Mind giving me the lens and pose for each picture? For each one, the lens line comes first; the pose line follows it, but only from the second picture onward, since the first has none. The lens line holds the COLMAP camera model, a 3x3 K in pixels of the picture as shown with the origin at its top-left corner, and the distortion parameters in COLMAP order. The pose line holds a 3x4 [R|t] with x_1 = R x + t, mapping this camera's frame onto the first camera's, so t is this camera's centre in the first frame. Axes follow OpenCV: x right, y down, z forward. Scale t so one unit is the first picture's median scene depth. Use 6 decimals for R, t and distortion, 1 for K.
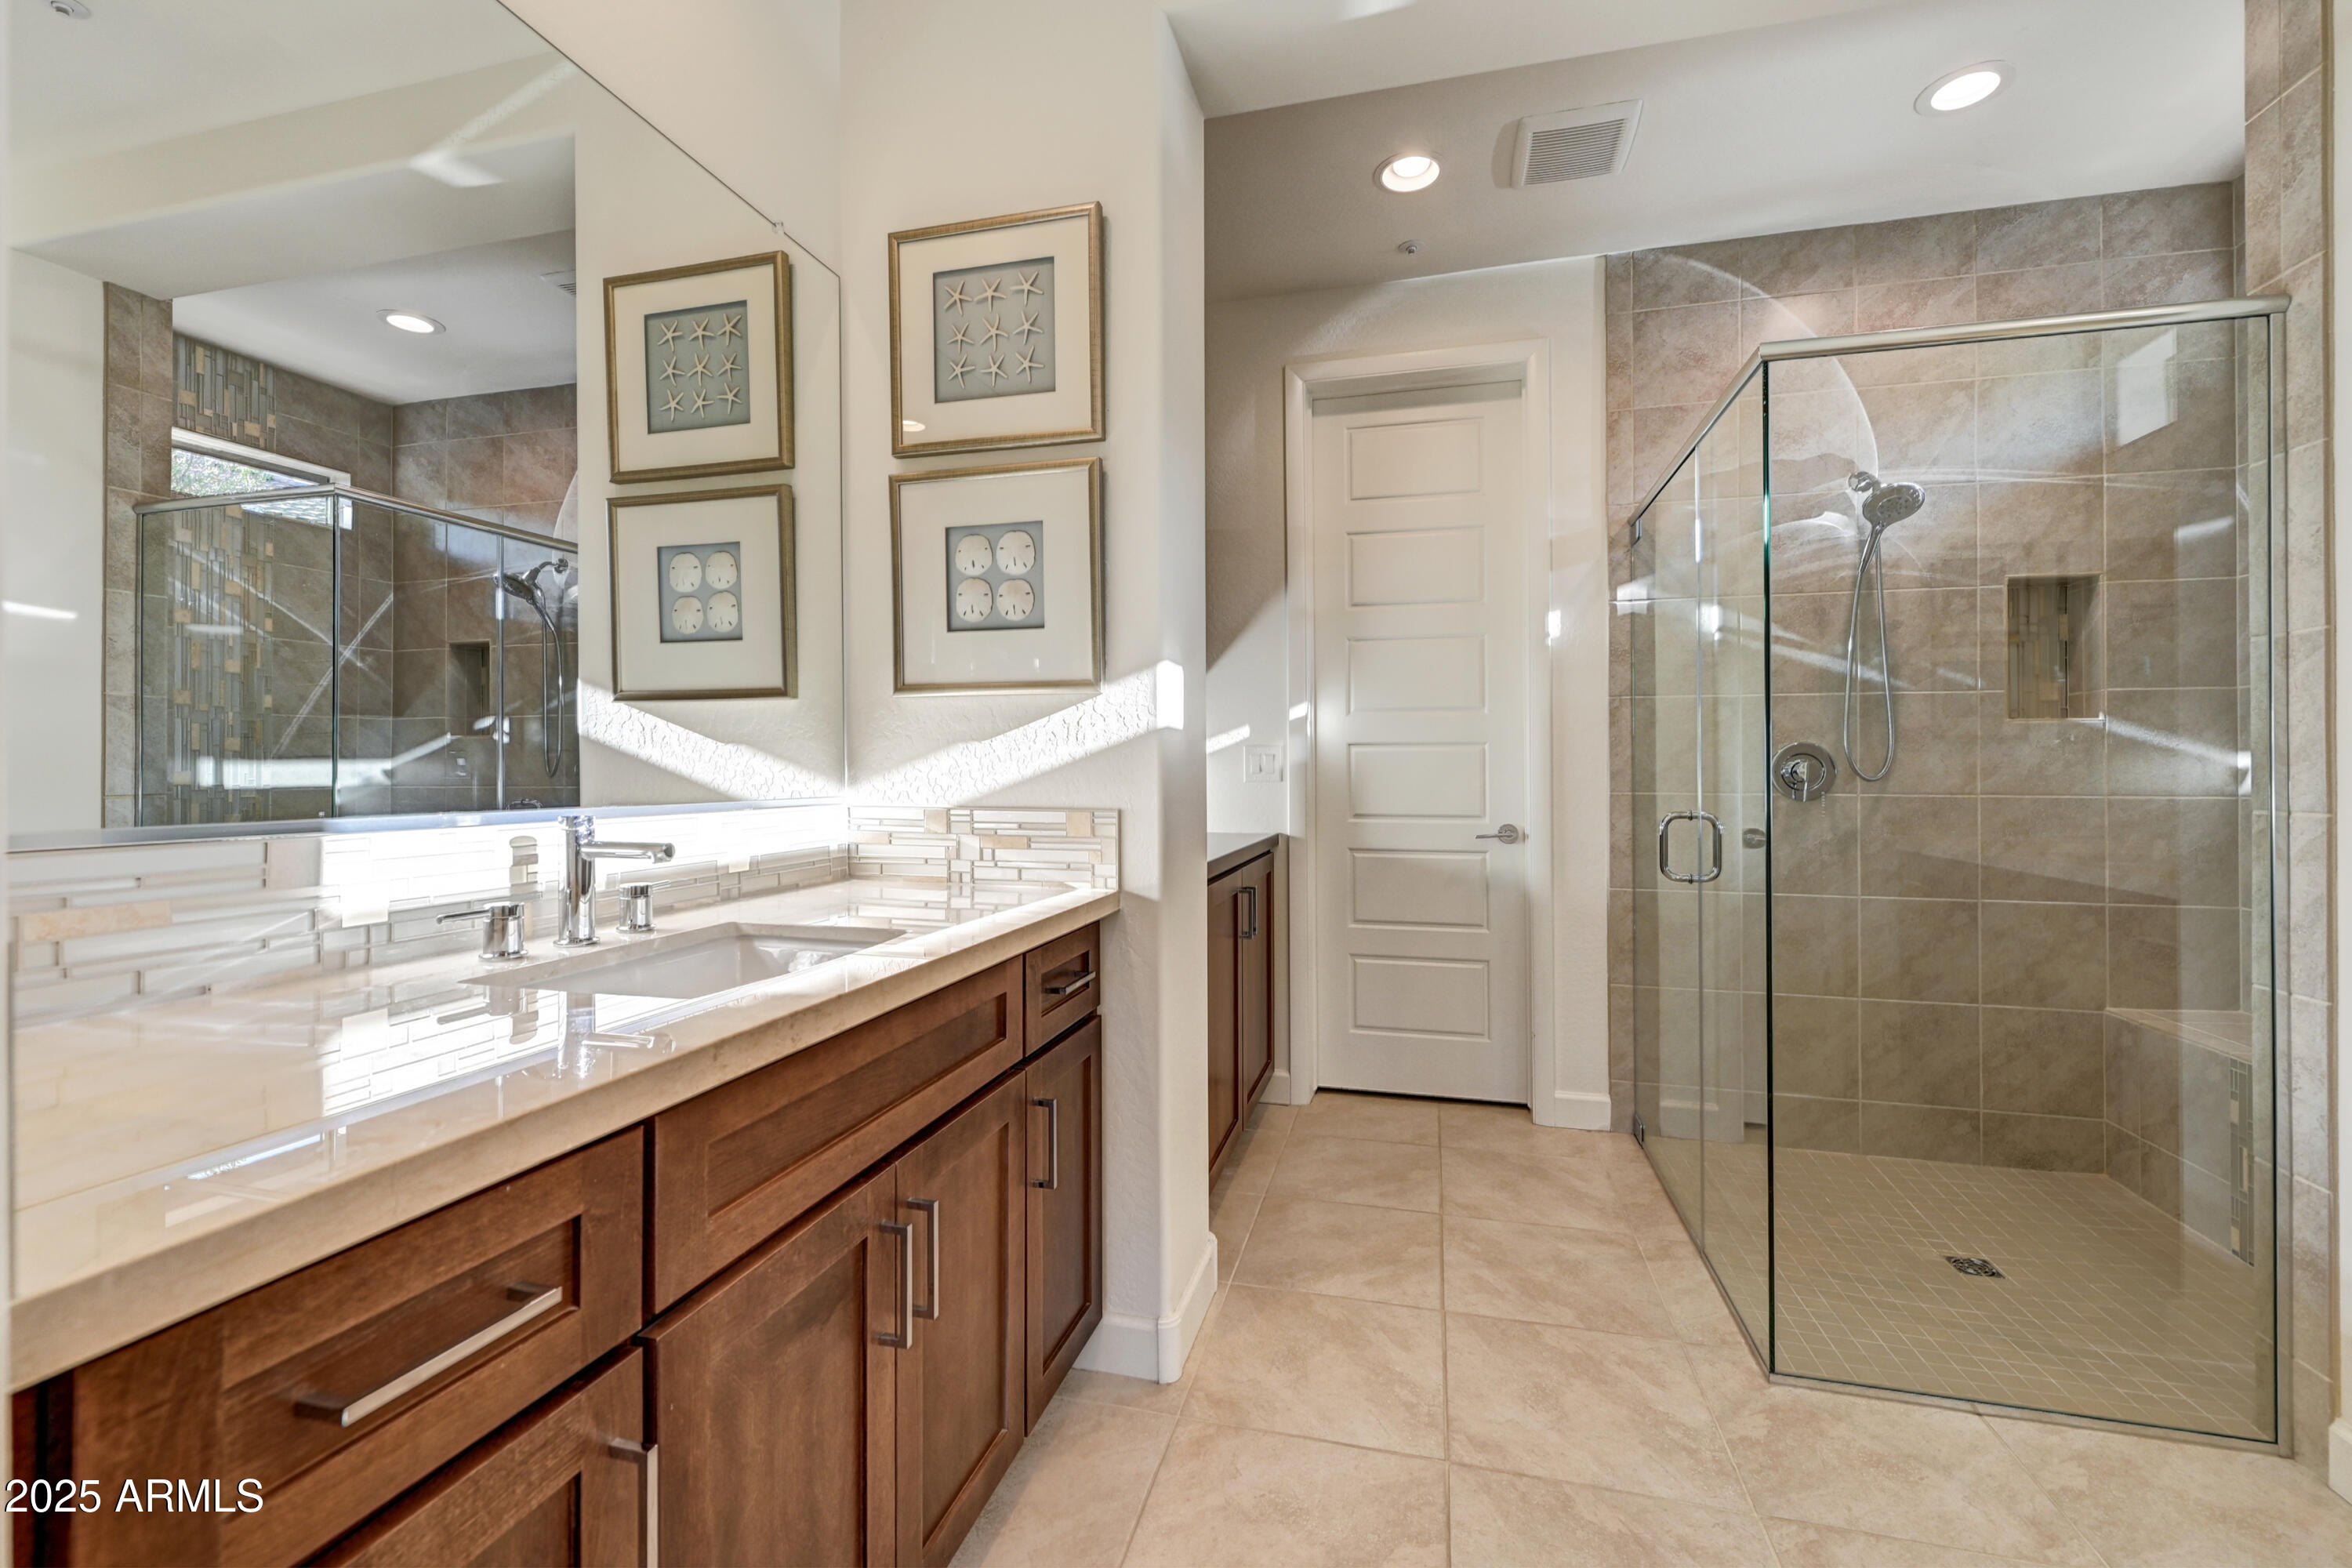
lens RADIAL K [[970.5, 0, 1174.1], [0, 970.5, 756.7], [0, 0, 1]] dist [0.001510, 0.000237]
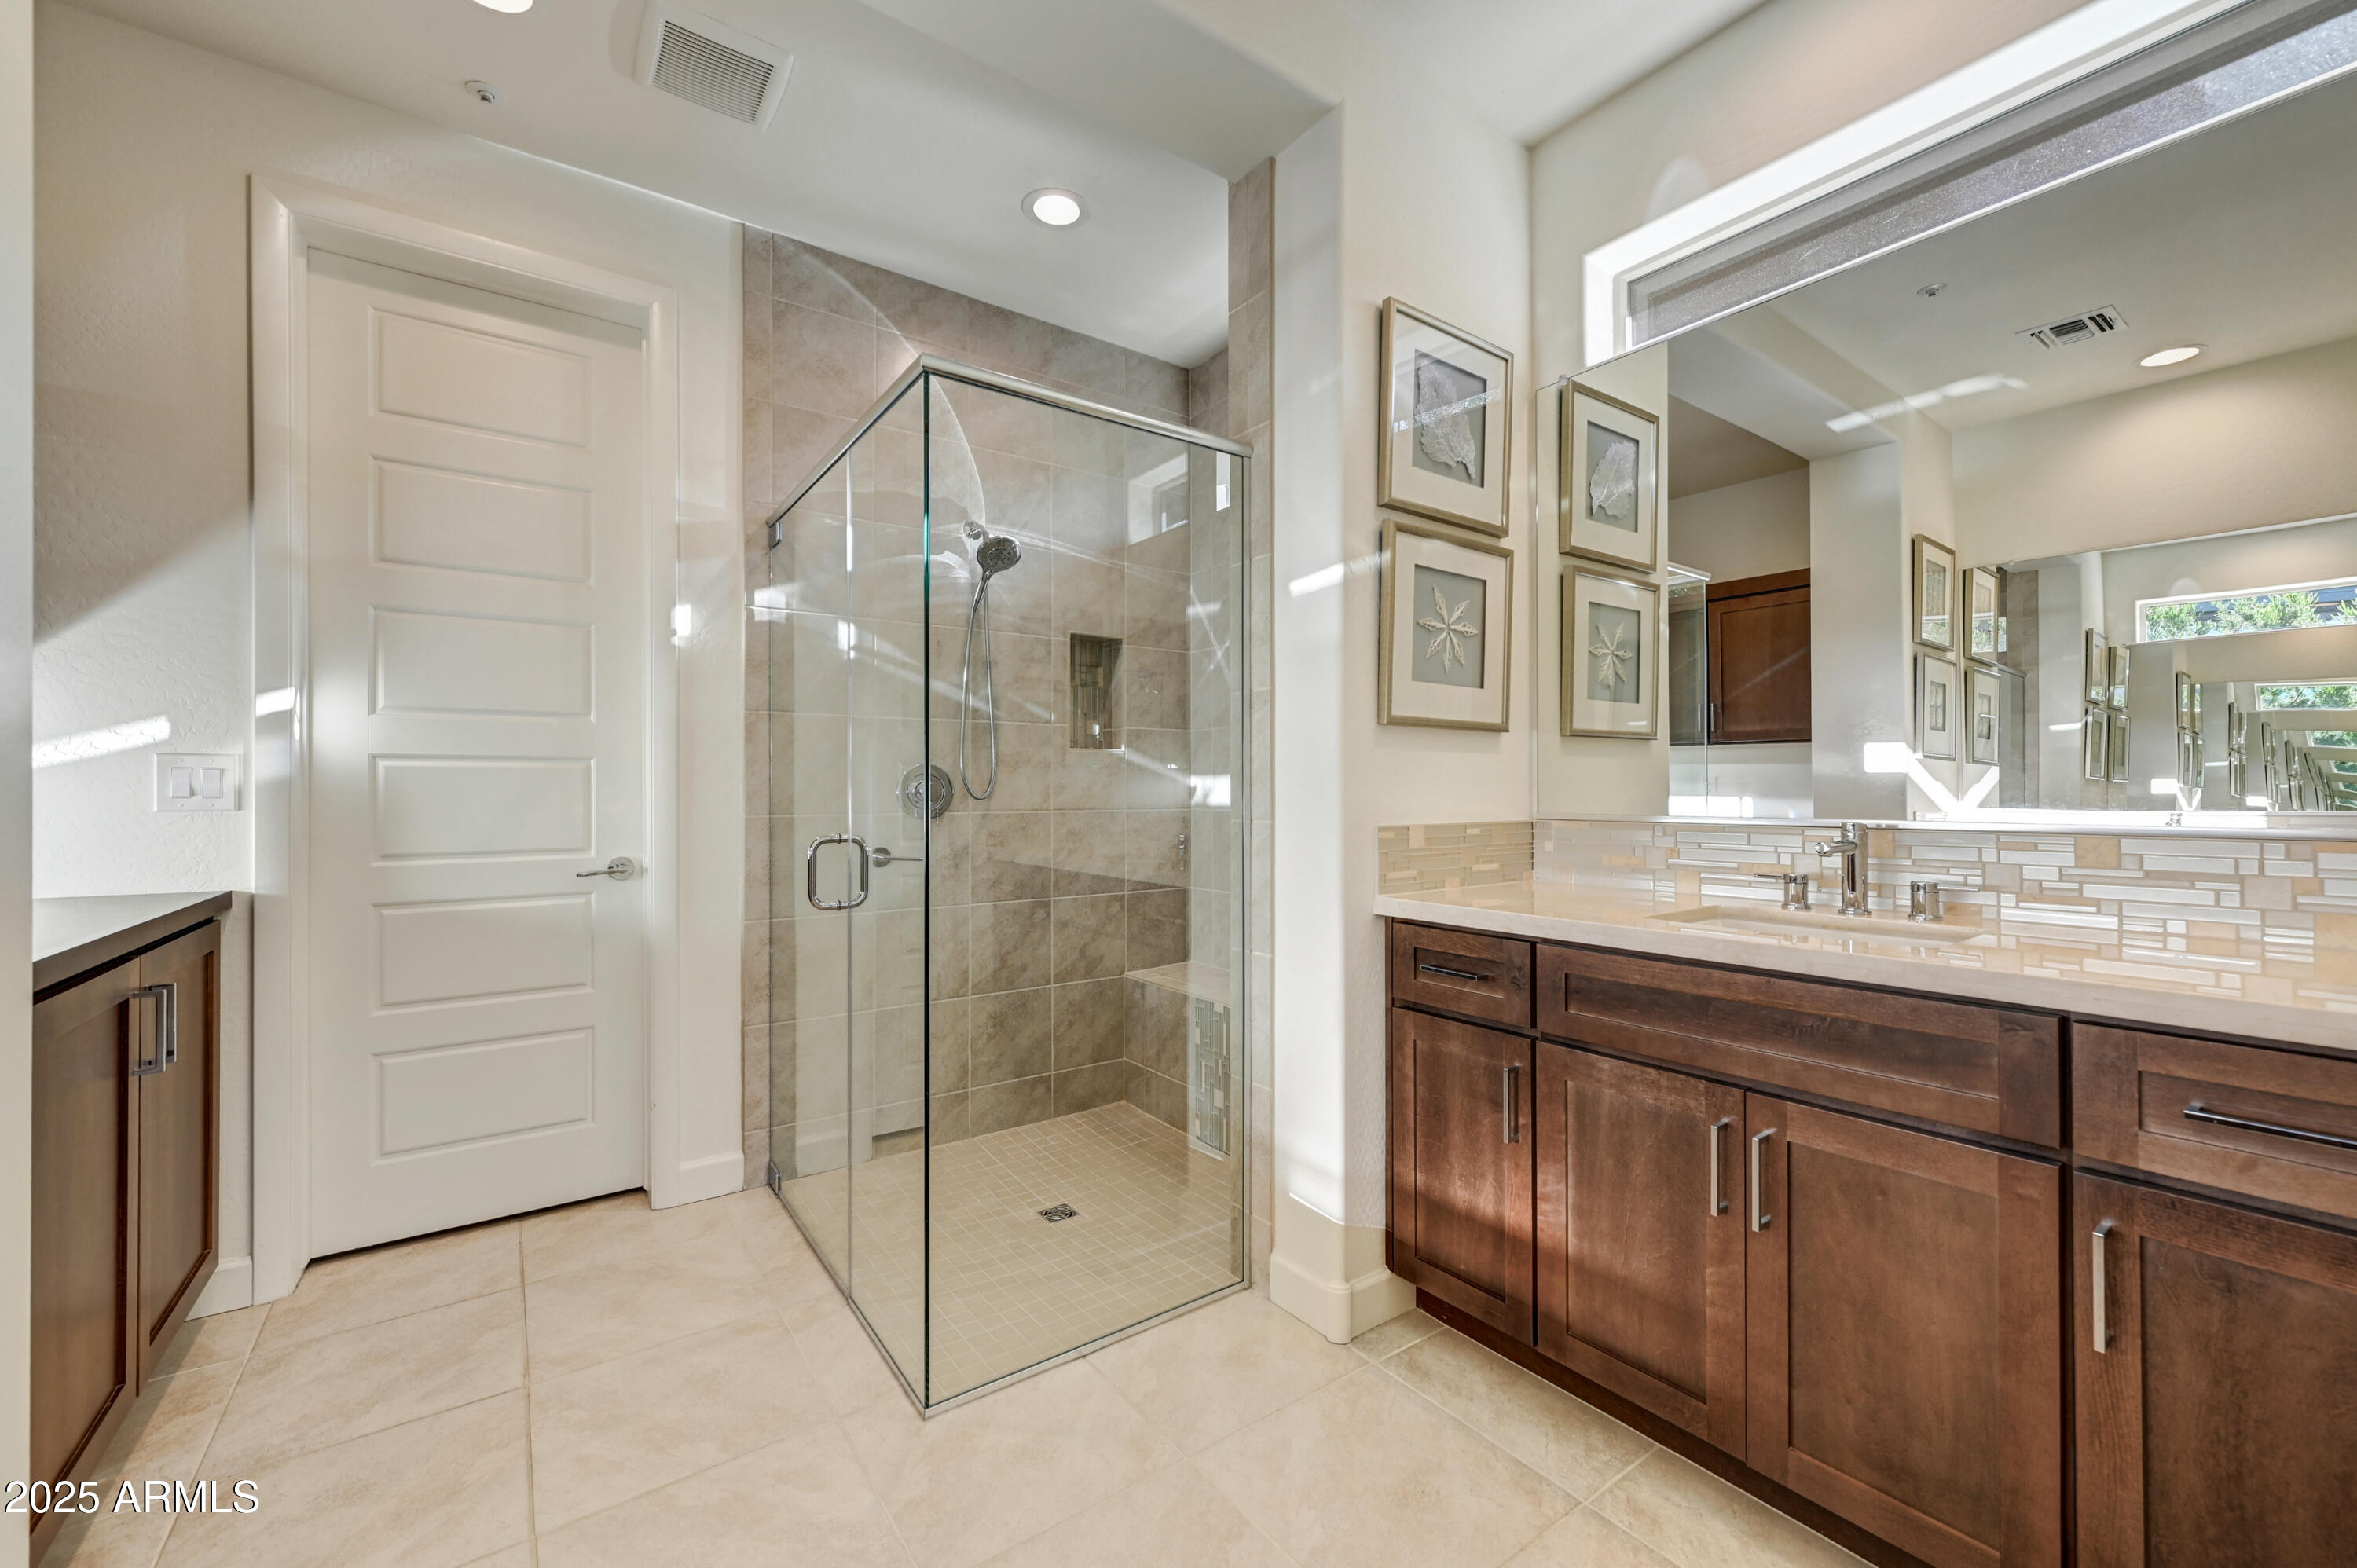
lens RADIAL K [[954.2, 0, 1187.9], [0, 954.2, 780.4], [0, 0, 1]] dist [0.000943, -0.000434]
pose [[0.635747, 0.005054, 0.771881, 0.024521], [-0.007861, 0.999969, -0.000074, 0.000985], [-0.771857, -0.006021, 0.635767, 0.120131]]
